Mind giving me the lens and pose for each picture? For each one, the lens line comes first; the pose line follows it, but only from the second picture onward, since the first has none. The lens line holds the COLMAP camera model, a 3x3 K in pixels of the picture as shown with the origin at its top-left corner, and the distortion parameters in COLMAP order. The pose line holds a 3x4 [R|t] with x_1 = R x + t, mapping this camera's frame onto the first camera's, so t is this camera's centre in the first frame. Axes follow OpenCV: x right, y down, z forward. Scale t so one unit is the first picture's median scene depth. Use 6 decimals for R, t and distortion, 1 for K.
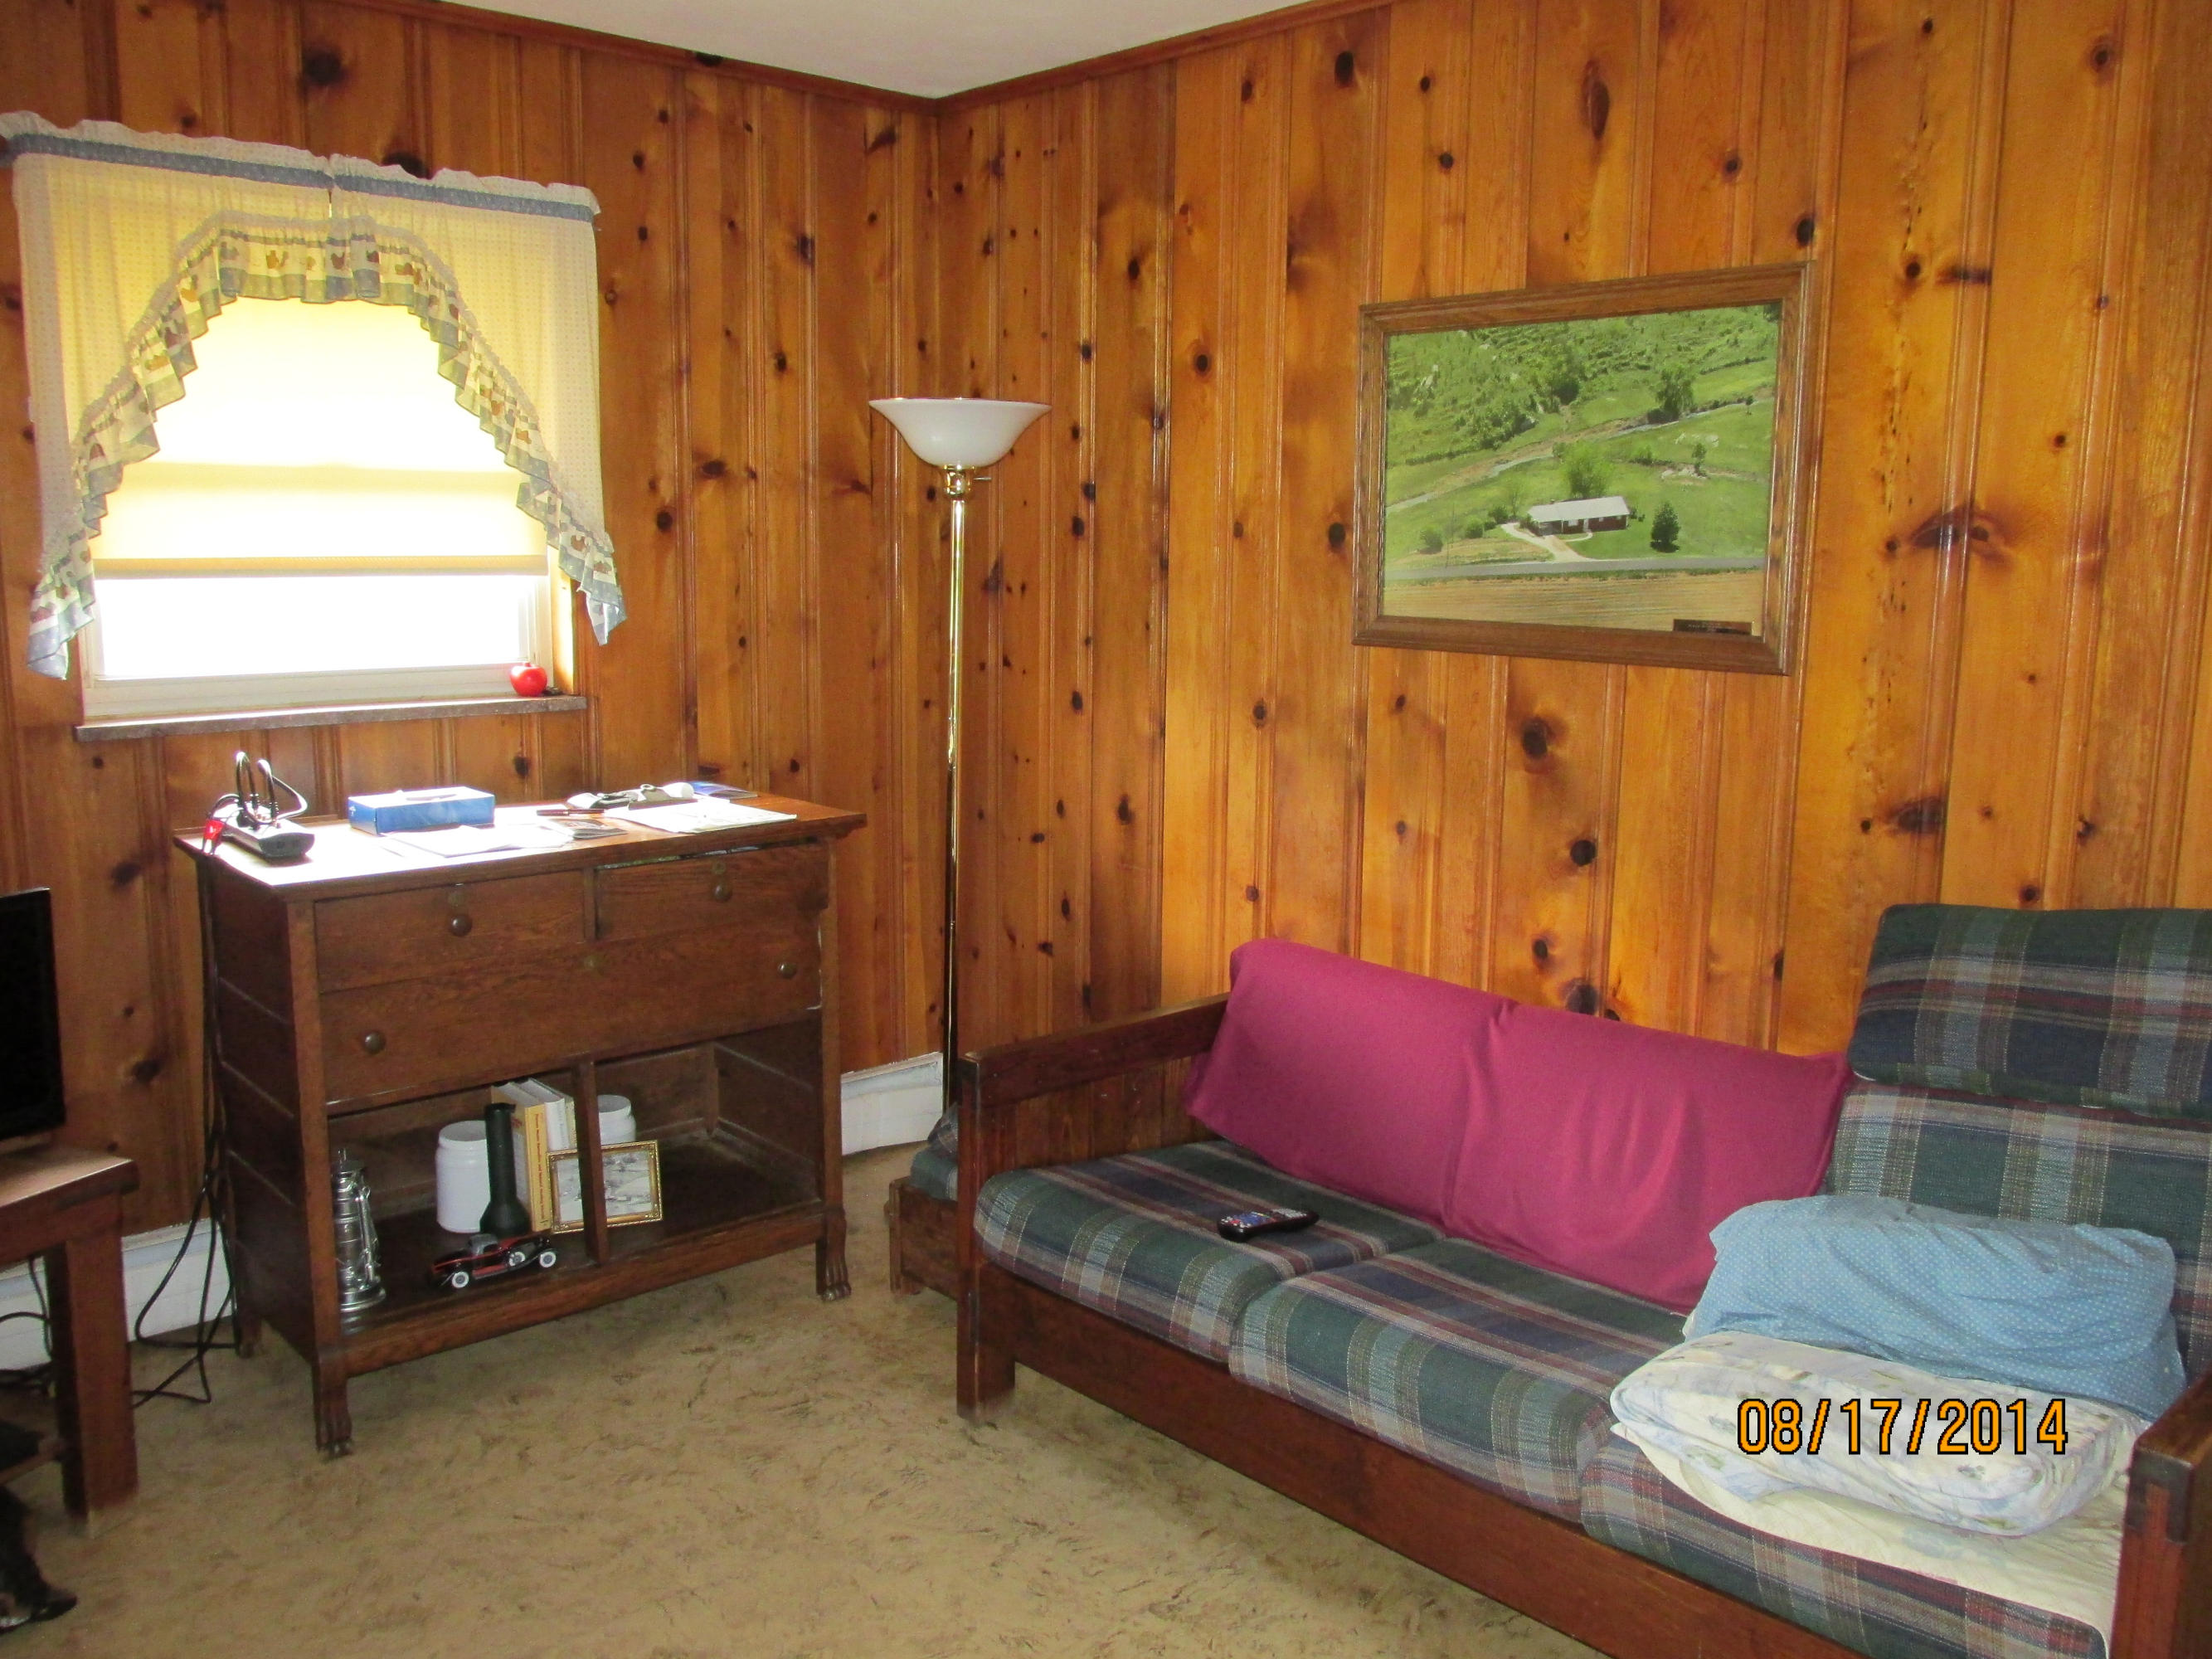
lens RADIAL K [[1871.3, 0, 1110.3], [0, 1871.3, 837.6], [0, 0, 1]] dist [-0.000375, -0.018998]
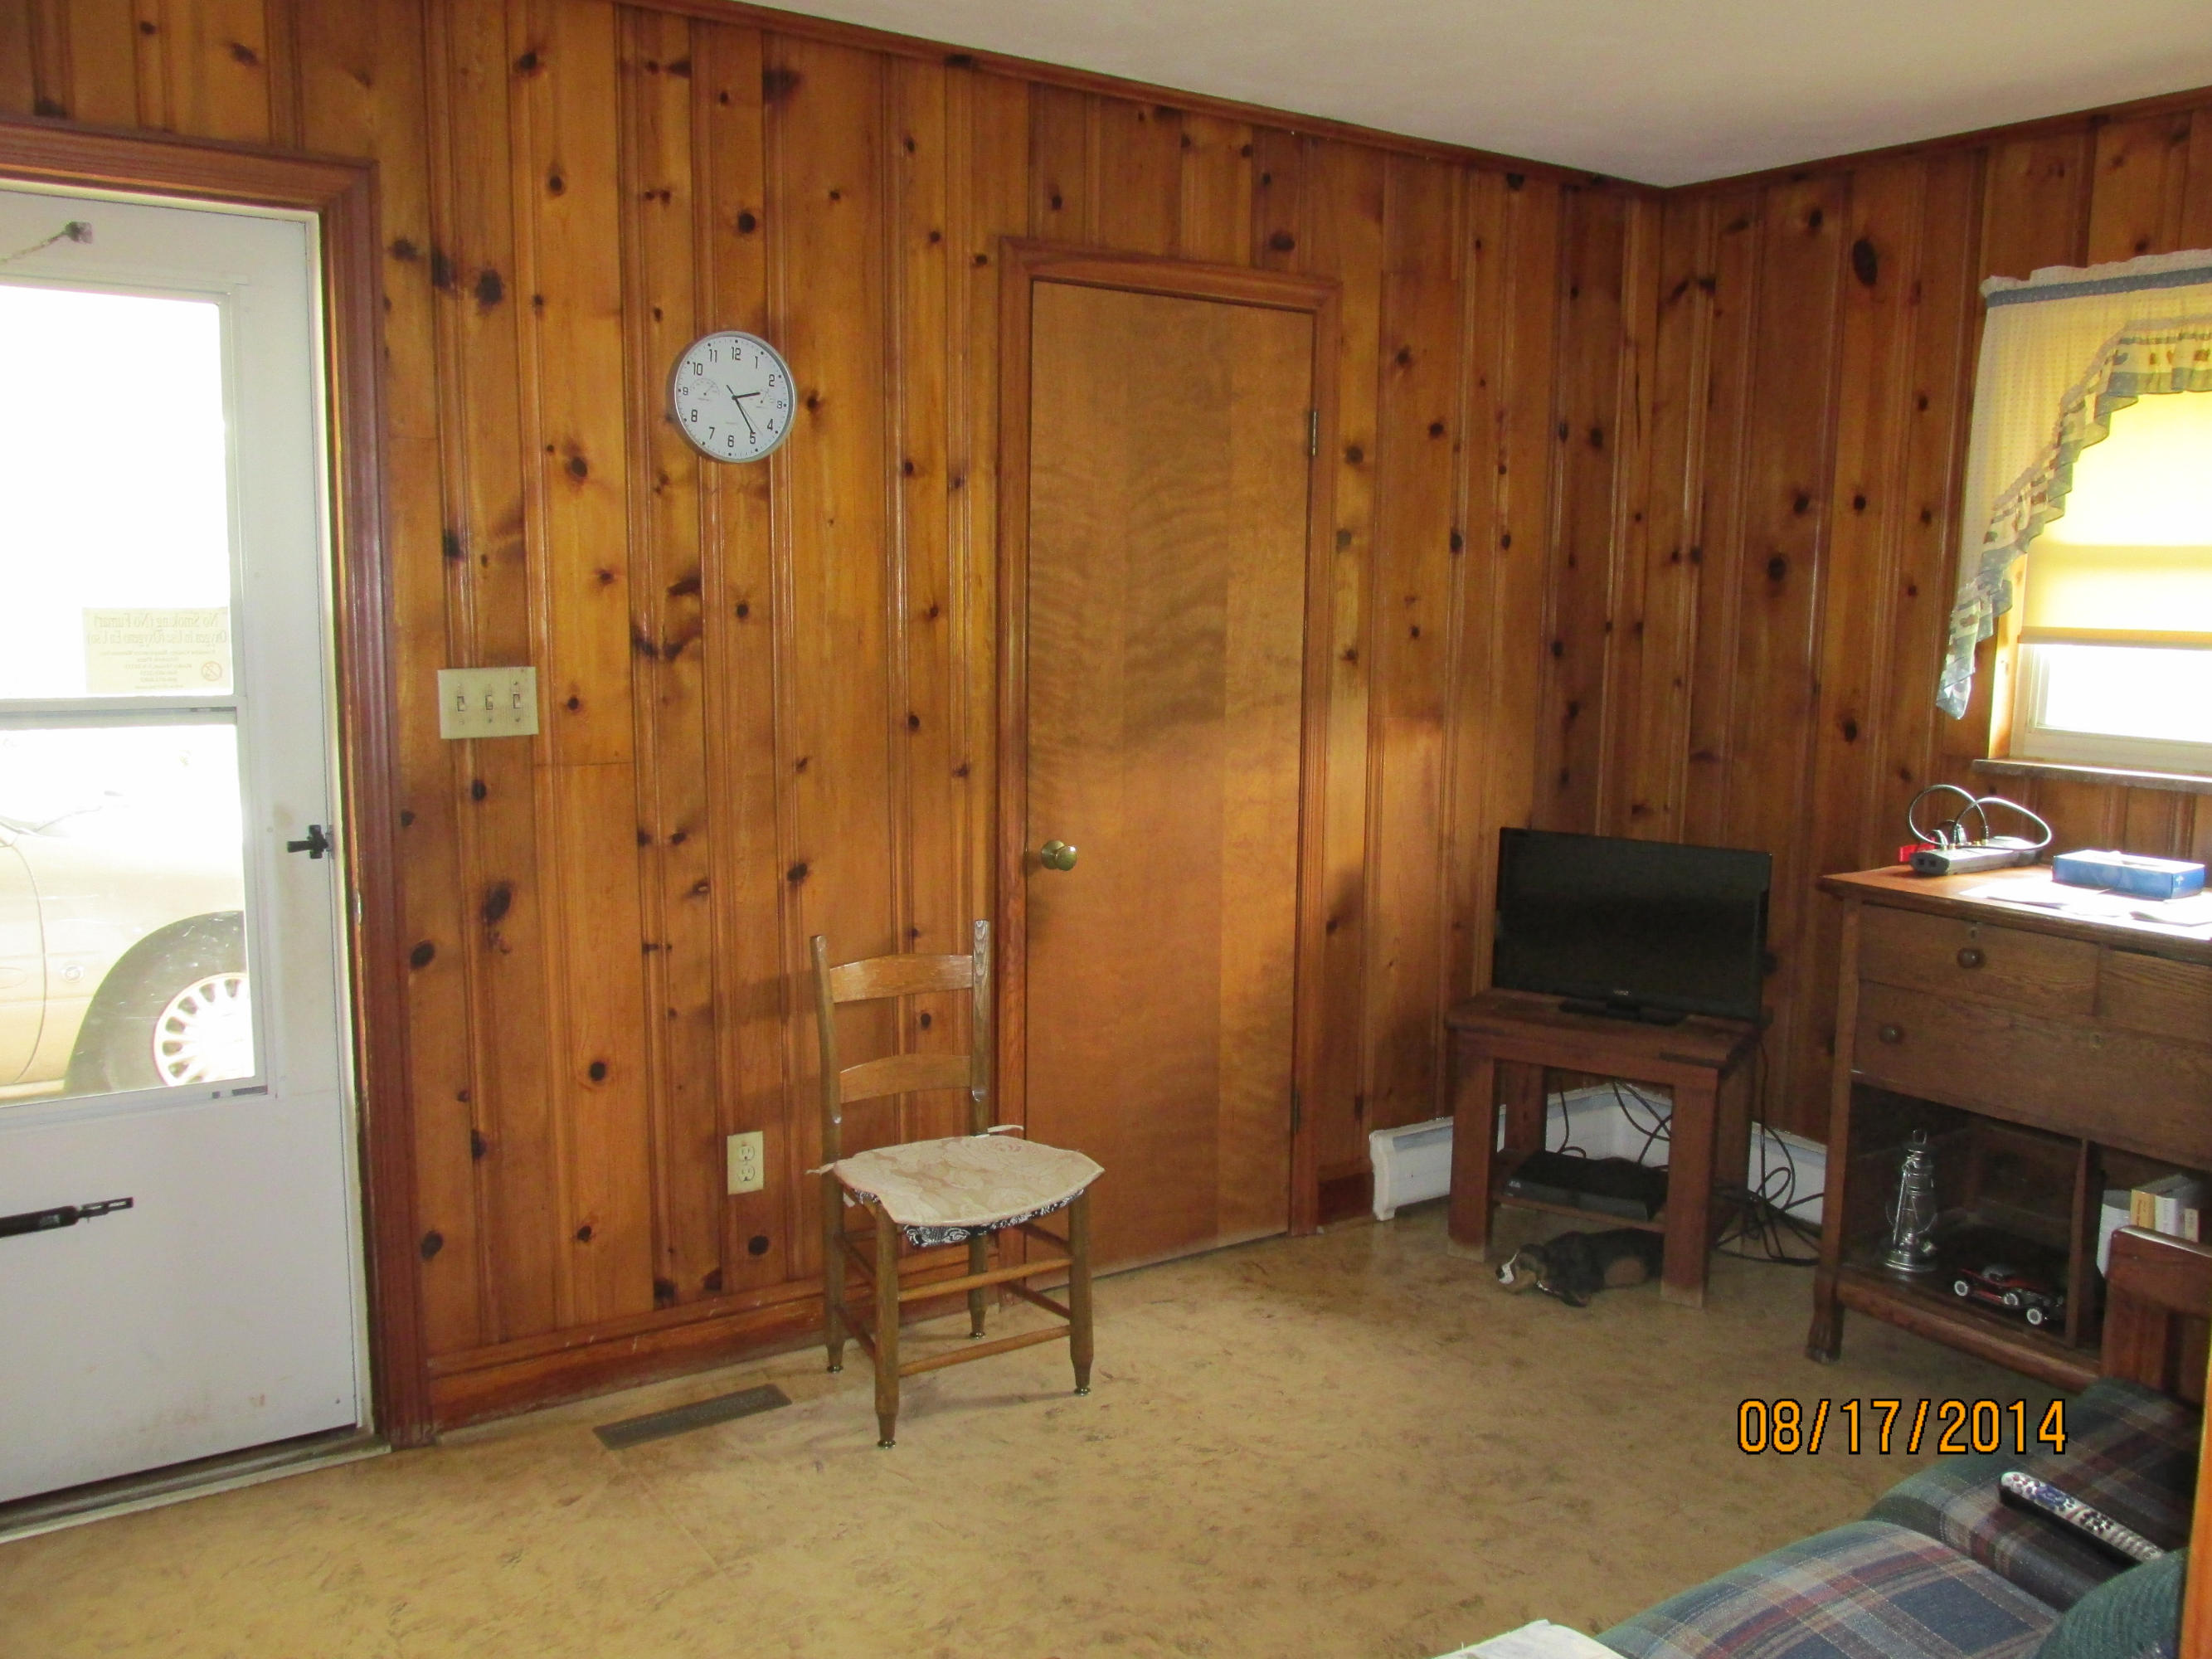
lens RADIAL K [[1871.3, 0, 1109.8], [0, 1871.3, 829.0], [0, 0, 1]] dist [-0.000375, -0.018998]
pose [[-0.145673, 0.120050, -0.982022, 0.748599], [-0.178068, 0.973218, 0.145389, -0.091422], [0.973176, 0.196046, -0.120395, 0.591900]]
